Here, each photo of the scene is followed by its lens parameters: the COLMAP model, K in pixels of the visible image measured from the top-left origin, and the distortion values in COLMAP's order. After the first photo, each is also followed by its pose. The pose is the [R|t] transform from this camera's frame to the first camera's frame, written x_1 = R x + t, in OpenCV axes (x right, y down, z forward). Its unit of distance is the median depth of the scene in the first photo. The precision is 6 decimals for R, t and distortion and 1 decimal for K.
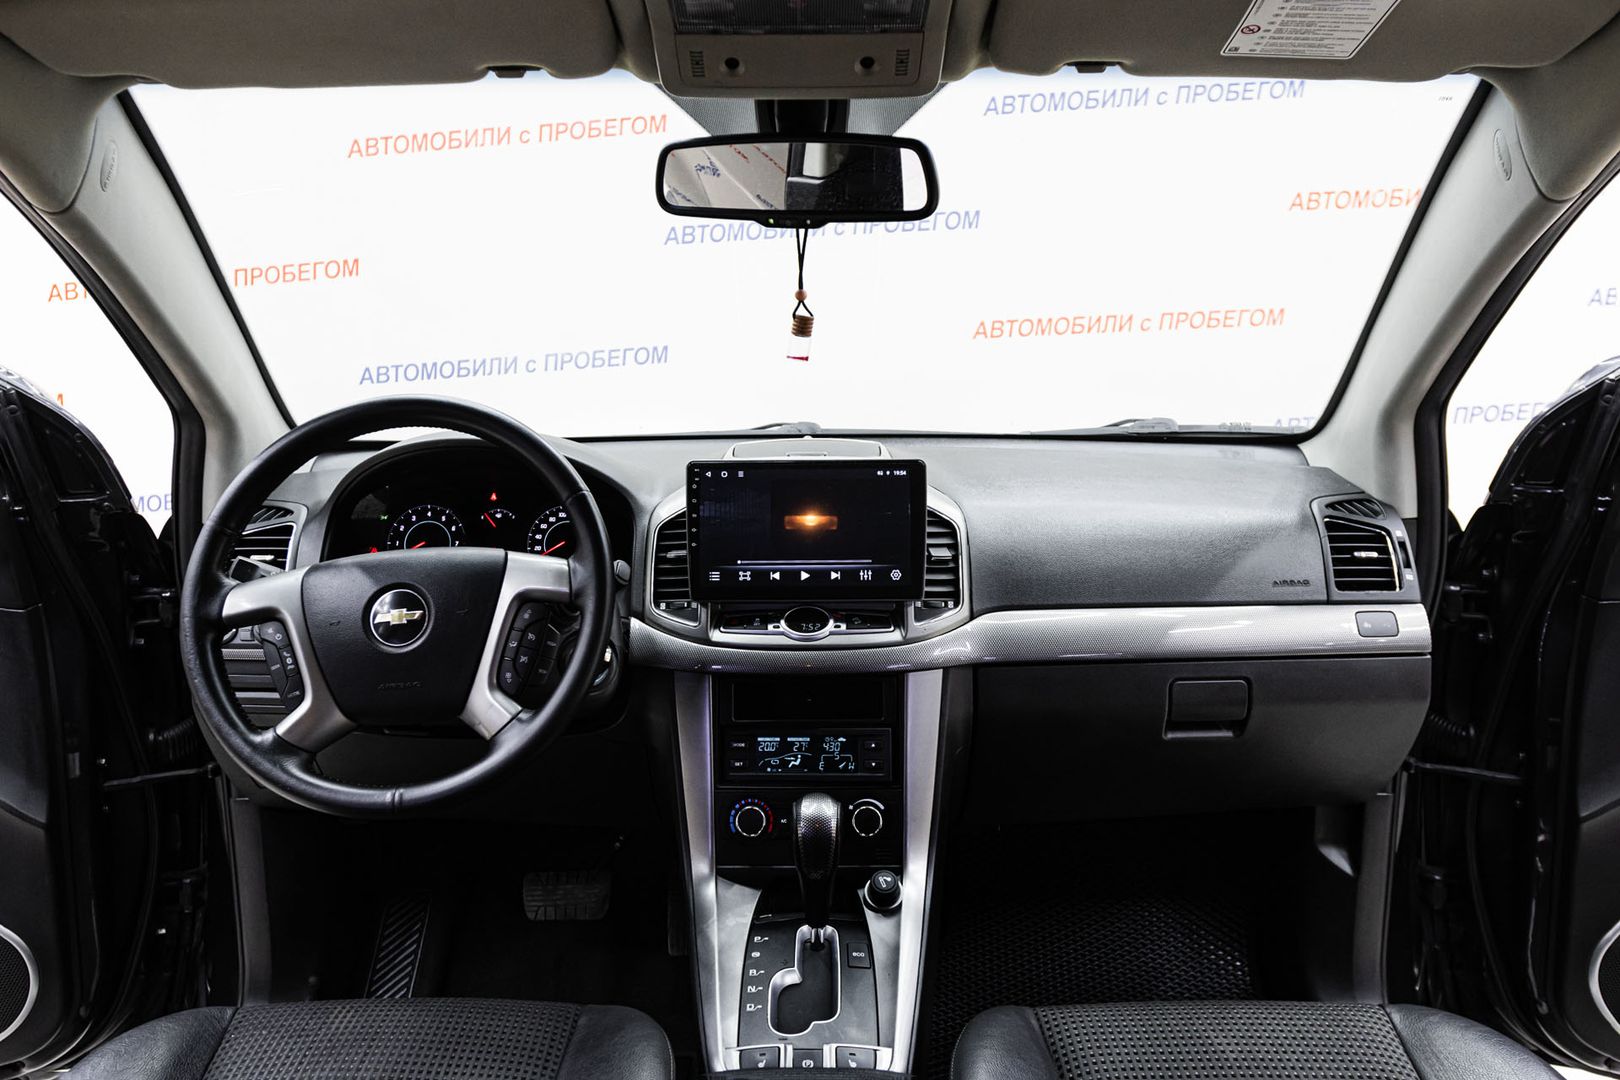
lens RADIAL K [[1157.3, 0, 785.3], [0, 1157.3, 557.4], [0, 0, 1]] dist [-0.002377, 0.000420]
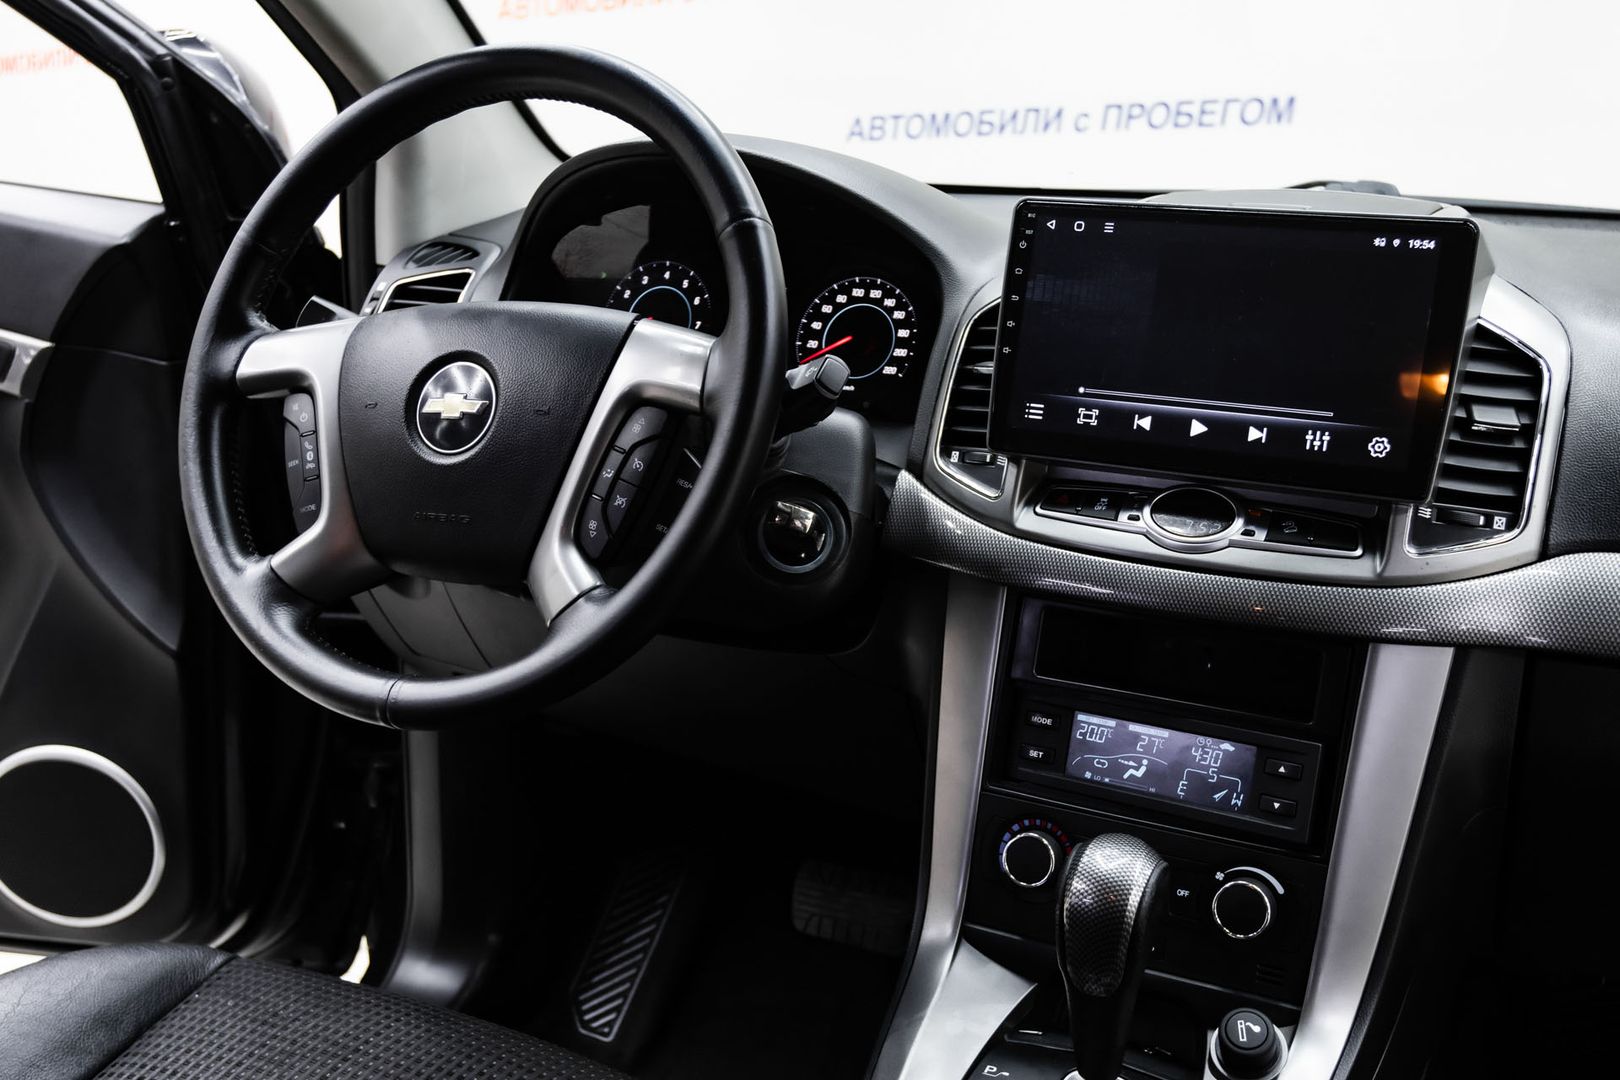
lens RADIAL K [[1605.3, 0, 804.9], [0, 1605.3, 541.8], [0, 0, 1]] dist [0.006057, -0.007661]
pose [[0.899522, 0.142176, -0.413094, 0.163764], [-0.113737, 0.989169, 0.092783, 0.019225], [0.421811, -0.036476, 0.905950, 0.260298]]
